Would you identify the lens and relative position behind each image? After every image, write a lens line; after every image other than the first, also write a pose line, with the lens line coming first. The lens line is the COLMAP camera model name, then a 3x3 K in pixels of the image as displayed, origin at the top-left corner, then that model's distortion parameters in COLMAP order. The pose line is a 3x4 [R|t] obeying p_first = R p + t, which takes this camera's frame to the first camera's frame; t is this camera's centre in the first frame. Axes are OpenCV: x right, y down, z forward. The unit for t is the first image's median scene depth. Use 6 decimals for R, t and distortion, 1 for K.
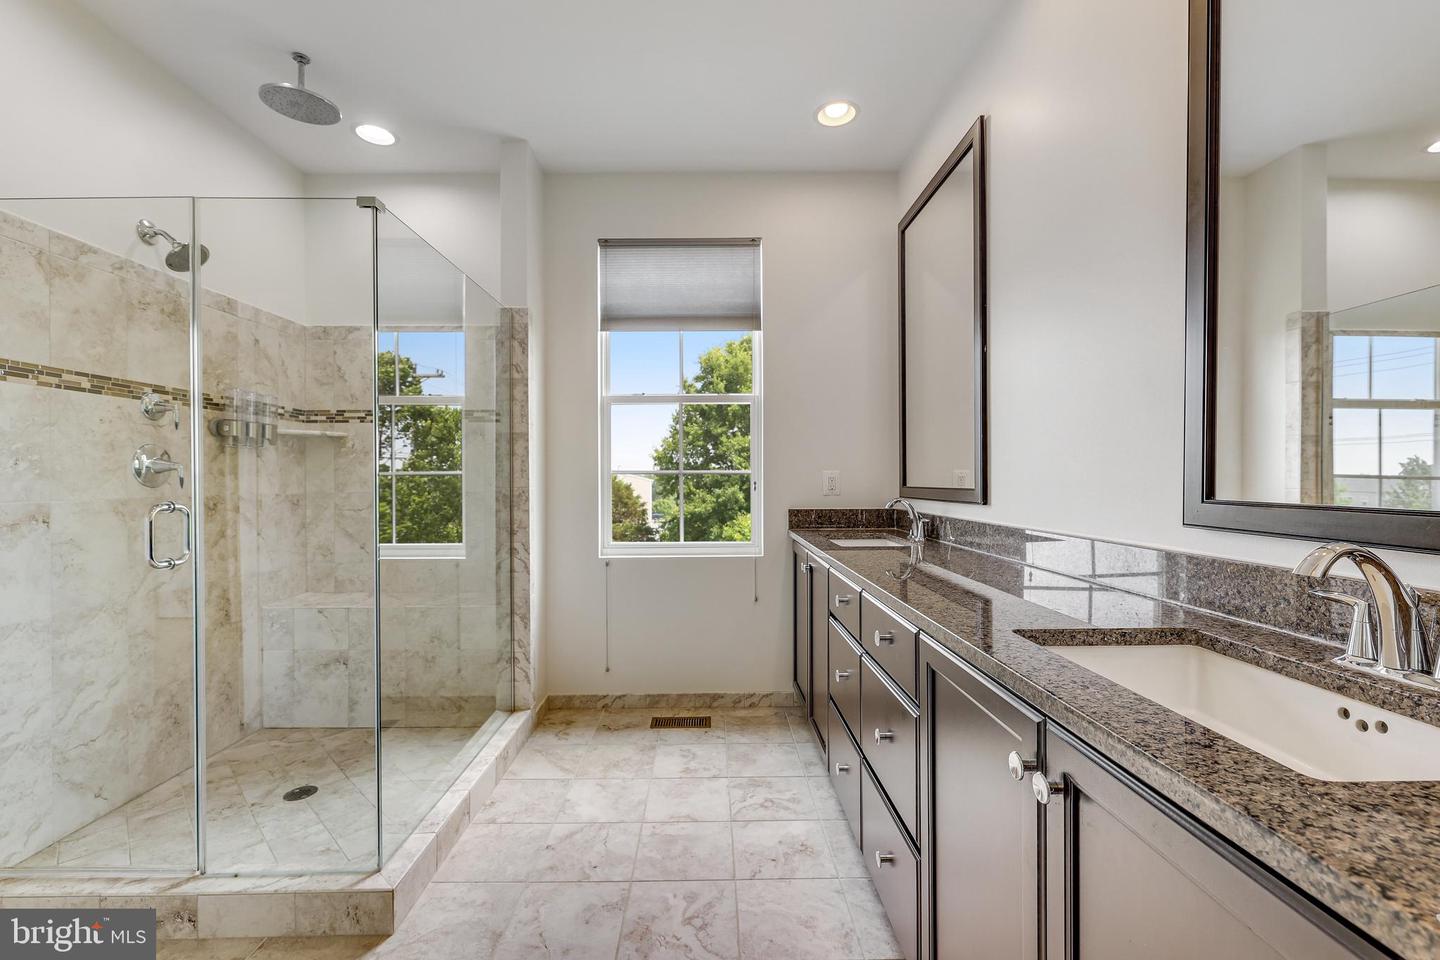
lens RADIAL K [[623.0, 0, 716.7], [0, 623.0, 475.5], [0, 0, 1]] dist [0.000549, 0.000031]
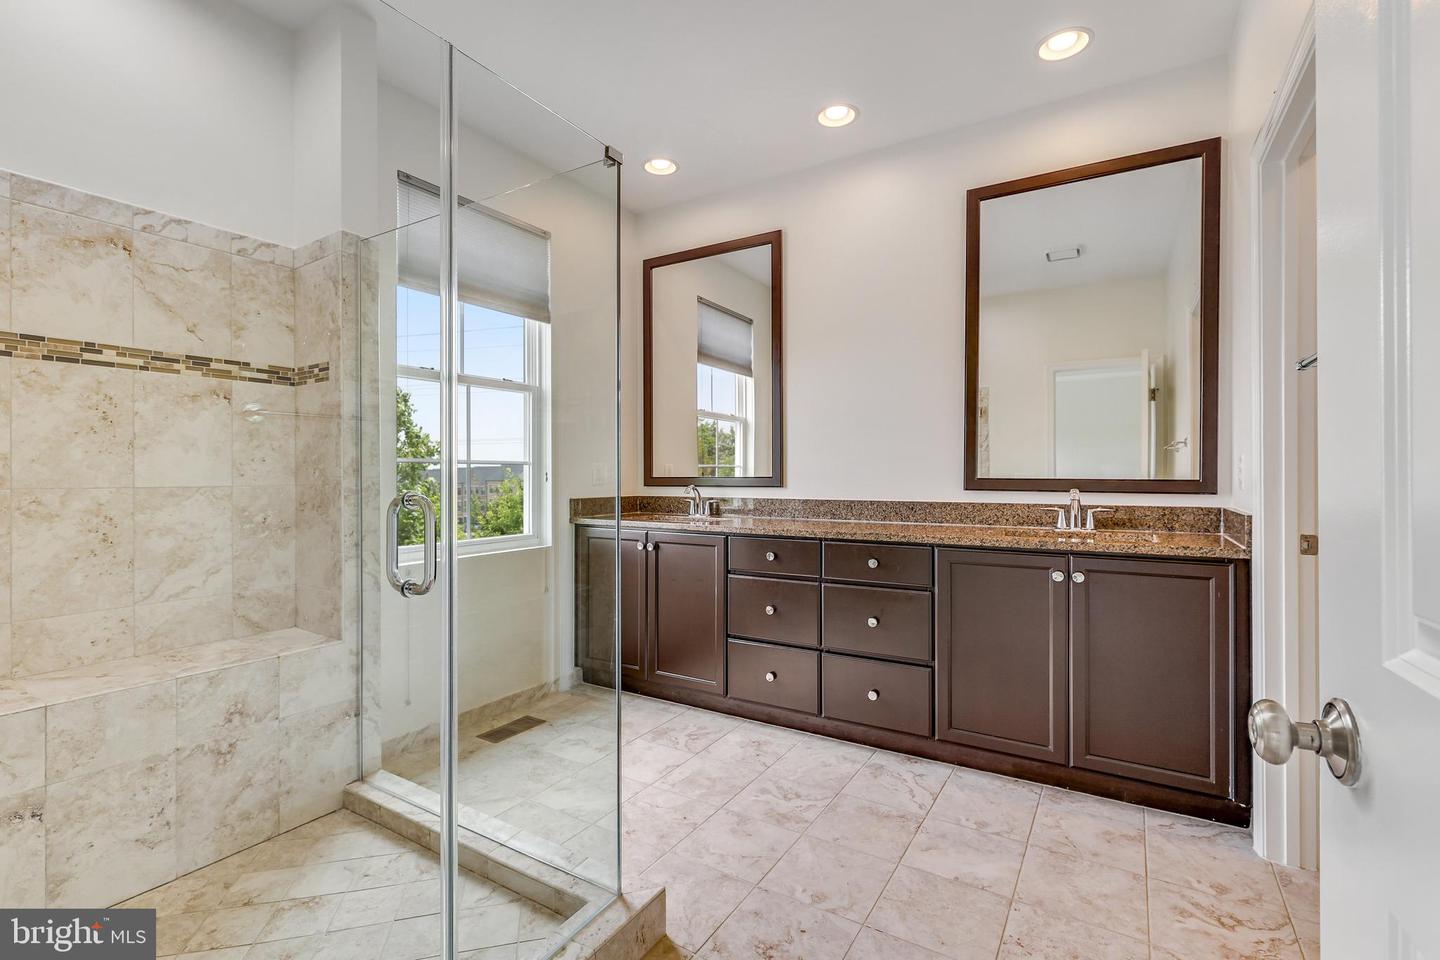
lens RADIAL K [[655.3, 0, 717.2], [0, 655.3, 477.1], [0, 0, 1]] dist [0.001216, -0.000064]
pose [[0.529460, 0.001120, 0.848334, -0.760662], [-0.001088, 0.999999, -0.000641, 0.018043], [-0.848334, -0.000583, 0.529461, 0.224221]]
